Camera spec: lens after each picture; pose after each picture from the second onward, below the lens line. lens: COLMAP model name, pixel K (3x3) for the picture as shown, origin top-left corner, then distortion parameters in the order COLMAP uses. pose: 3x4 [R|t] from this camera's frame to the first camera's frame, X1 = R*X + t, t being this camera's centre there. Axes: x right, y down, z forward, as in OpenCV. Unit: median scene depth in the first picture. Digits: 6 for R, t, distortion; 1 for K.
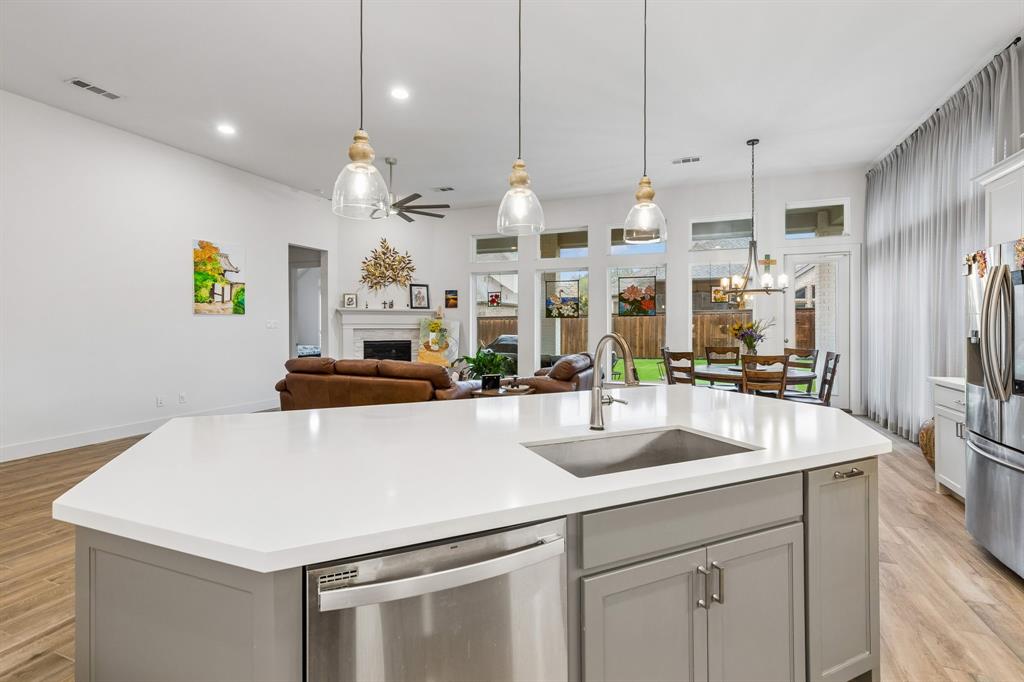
lens RADIAL K [[470.9, 0, 512.3], [0, 470.9, 325.9], [0, 0, 1]] dist [0.000075, 0.000171]
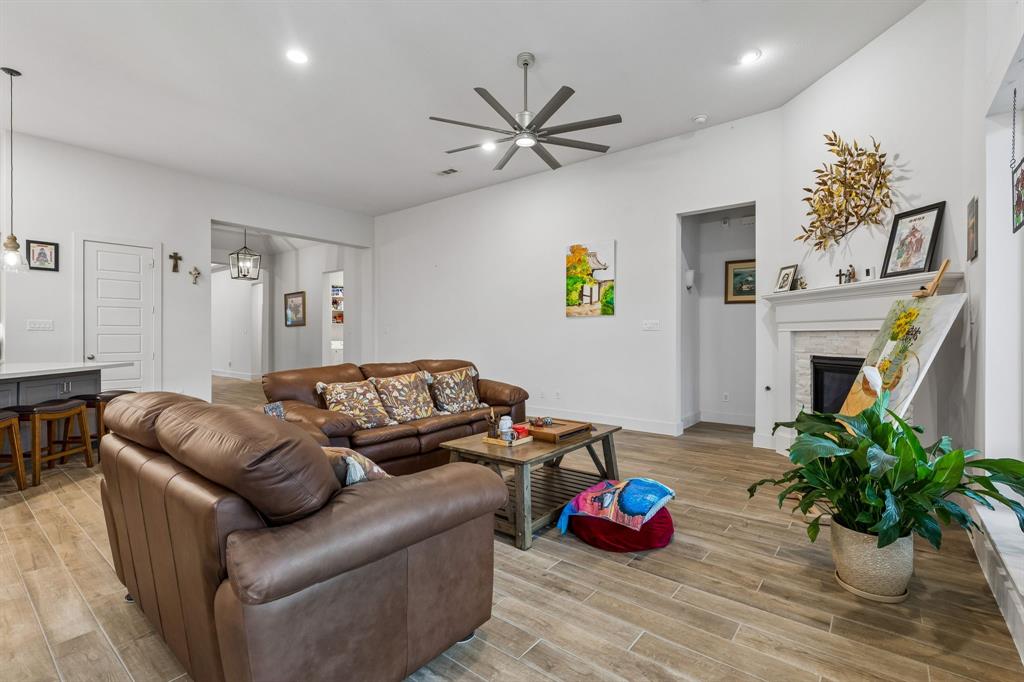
lens RADIAL K [[460.3, 0, 516.4], [0, 460.3, 337.7], [0, 0, 1]] dist [0.003039, 0.000173]
pose [[-0.283647, 0.004161, -0.958920, 0.247723], [-0.002217, 0.999985, 0.004995, 0.011464], [0.958926, 0.003542, -0.283634, 0.852293]]
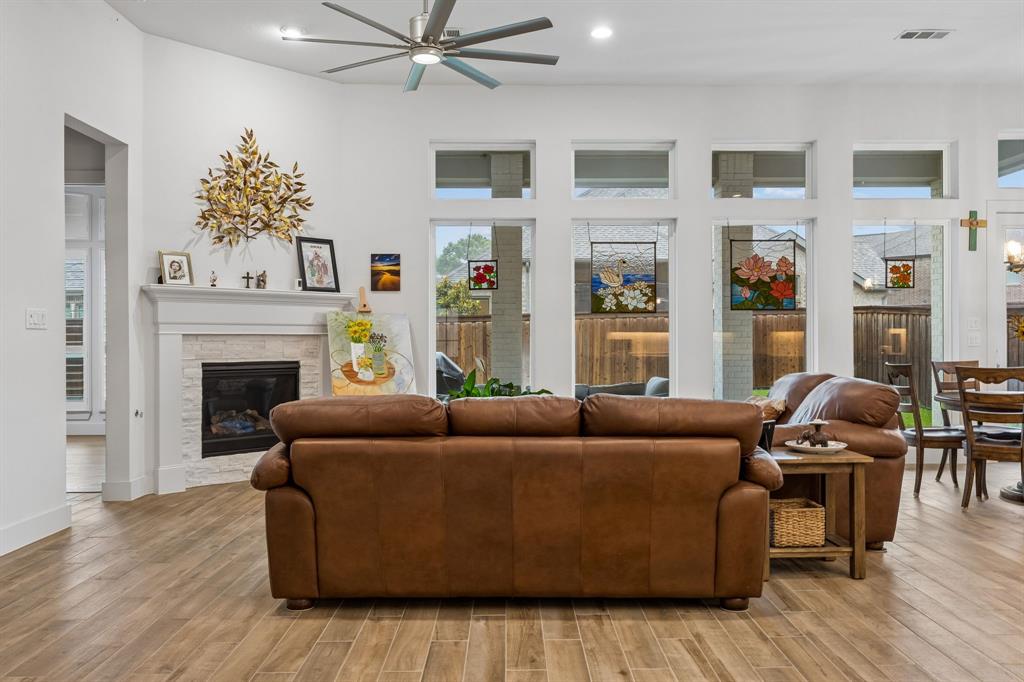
lens RADIAL K [[821.3, 0, 512.0], [0, 821.3, 341.0], [0, 0, 1]] dist [-0.007414, -0.003026]
pose [[0.926005, -0.002710, 0.377501, -0.341627], [0.003468, 0.999993, -0.001327, 0.014108], [-0.377494, 0.002538, 0.926008, 0.200679]]
